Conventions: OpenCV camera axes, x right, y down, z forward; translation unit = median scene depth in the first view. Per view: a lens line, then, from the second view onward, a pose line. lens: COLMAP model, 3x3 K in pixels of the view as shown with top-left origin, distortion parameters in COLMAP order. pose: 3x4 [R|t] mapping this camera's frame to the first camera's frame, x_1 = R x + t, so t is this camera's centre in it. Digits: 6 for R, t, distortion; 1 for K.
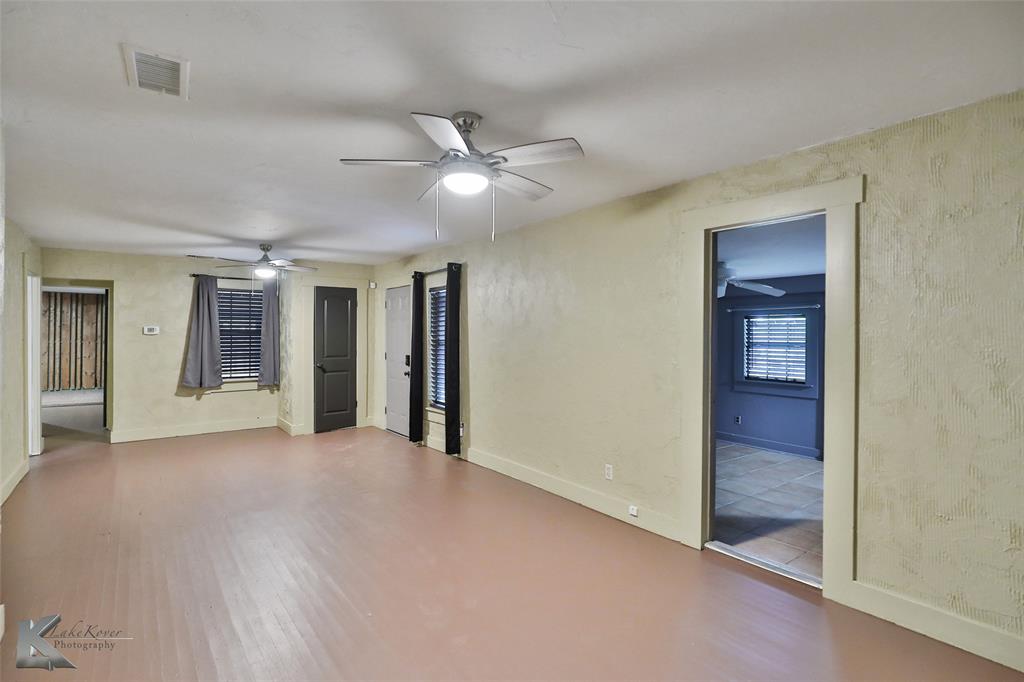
lens RADIAL K [[496.8, 0, 516.1], [0, 496.8, 338.6], [0, 0, 1]] dist [-0.010202, 0.003119]
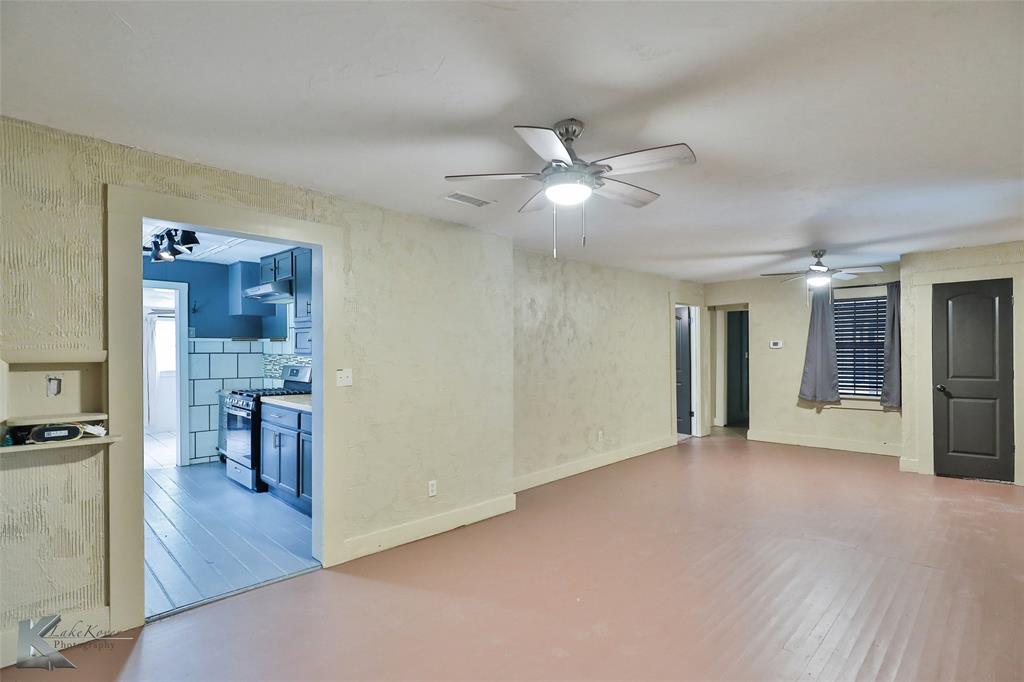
lens RADIAL K [[496.8, 0, 501.0], [0, 496.8, 348.0], [0, 0, 1]] dist [-0.010202, 0.003119]
pose [[0.125616, -0.006537, -0.992057, 0.299586], [0.000458, 0.999979, -0.006531, -0.001620], [0.992079, 0.000366, 0.125616, 0.265258]]
